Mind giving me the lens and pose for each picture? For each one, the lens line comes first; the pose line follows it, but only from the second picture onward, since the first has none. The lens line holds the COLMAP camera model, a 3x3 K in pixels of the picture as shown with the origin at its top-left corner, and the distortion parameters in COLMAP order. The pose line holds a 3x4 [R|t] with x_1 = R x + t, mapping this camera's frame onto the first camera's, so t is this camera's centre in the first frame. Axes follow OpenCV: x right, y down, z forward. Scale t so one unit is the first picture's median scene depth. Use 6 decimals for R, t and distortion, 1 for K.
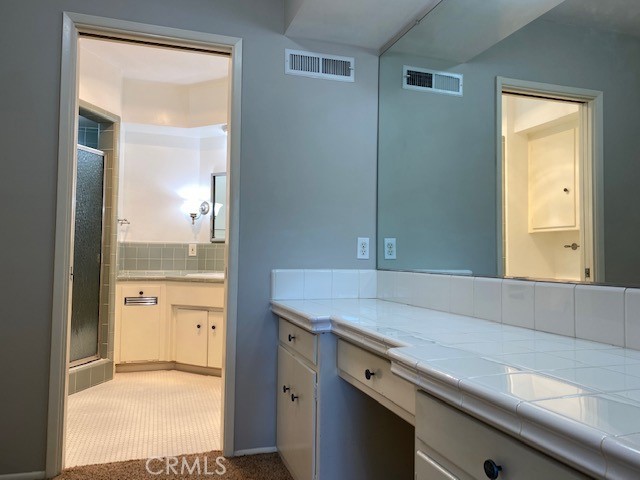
lens RADIAL K [[478.5, 0, 320.0], [0, 478.5, 240.0], [0, 0, 1]] dist [0.051312, -0.090081]
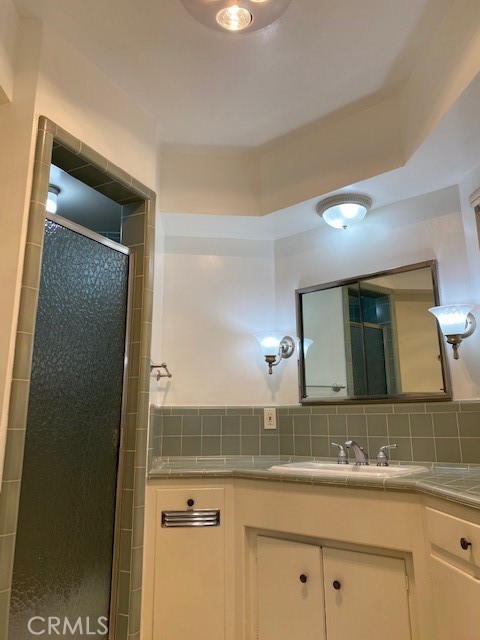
lens RADIAL K [[478.5, 0, 240.0], [0, 478.5, 320.0], [0, 0, 1]] dist [0.051312, -0.090081]
pose [[0.972887, -0.064200, -0.222191, -0.179899], [0.023415, 0.983106, -0.181535, 0.008761], [0.230092, 0.171411, 0.957954, 0.450073]]
